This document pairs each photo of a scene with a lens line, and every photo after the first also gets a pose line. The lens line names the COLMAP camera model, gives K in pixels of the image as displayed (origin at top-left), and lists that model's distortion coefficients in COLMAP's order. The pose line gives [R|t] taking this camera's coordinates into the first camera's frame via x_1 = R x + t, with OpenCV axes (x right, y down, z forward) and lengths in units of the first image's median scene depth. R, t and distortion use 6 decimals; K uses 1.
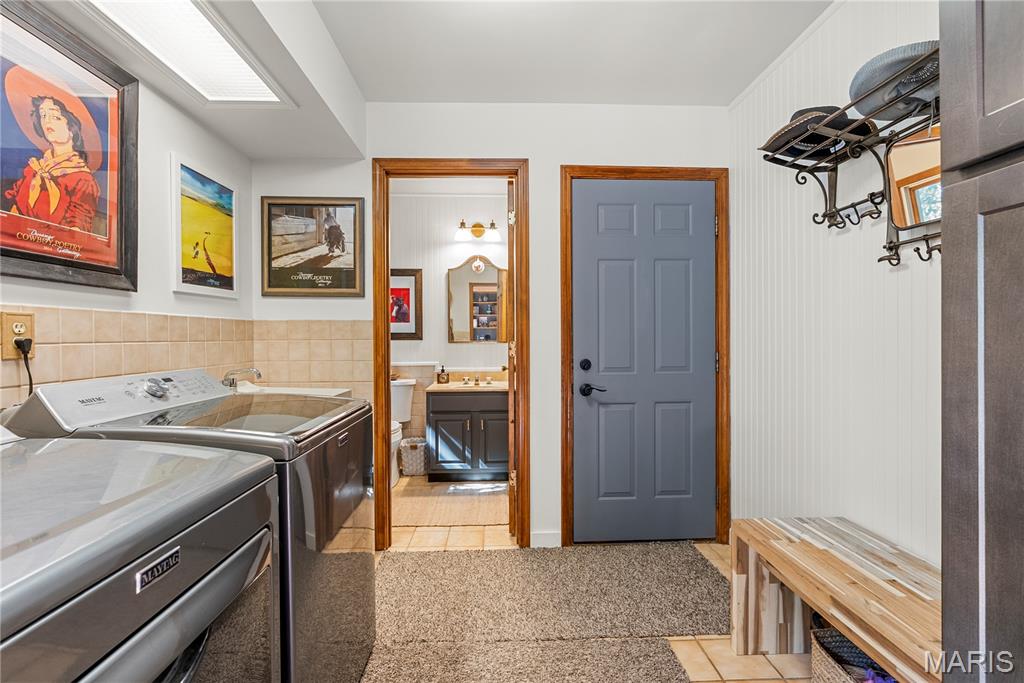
lens RADIAL K [[468.1, 0, 511.3], [0, 468.1, 339.5], [0, 0, 1]] dist [-0.016087, 0.001401]
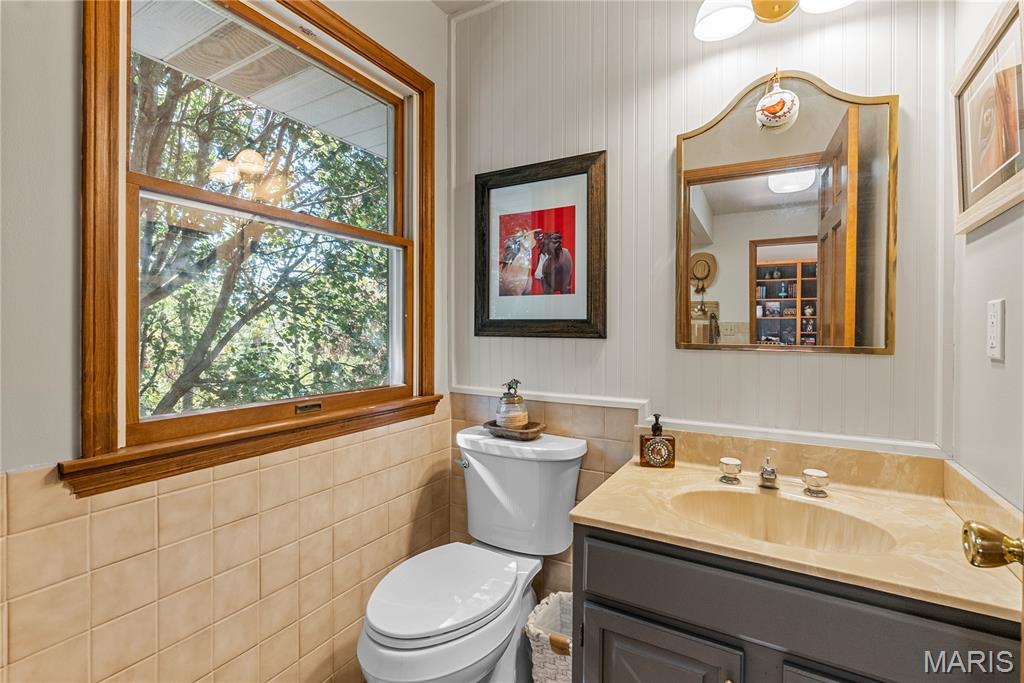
lens RADIAL K [[468.1, 0, 506.3], [0, 468.1, 333.7], [0, 0, 1]] dist [-0.016087, 0.001401]
pose [[0.840574, 0.010060, -0.541603, -0.078570], [-0.009843, 0.999946, 0.003295, -0.005189], [0.541607, 0.002561, 0.840628, 0.947070]]
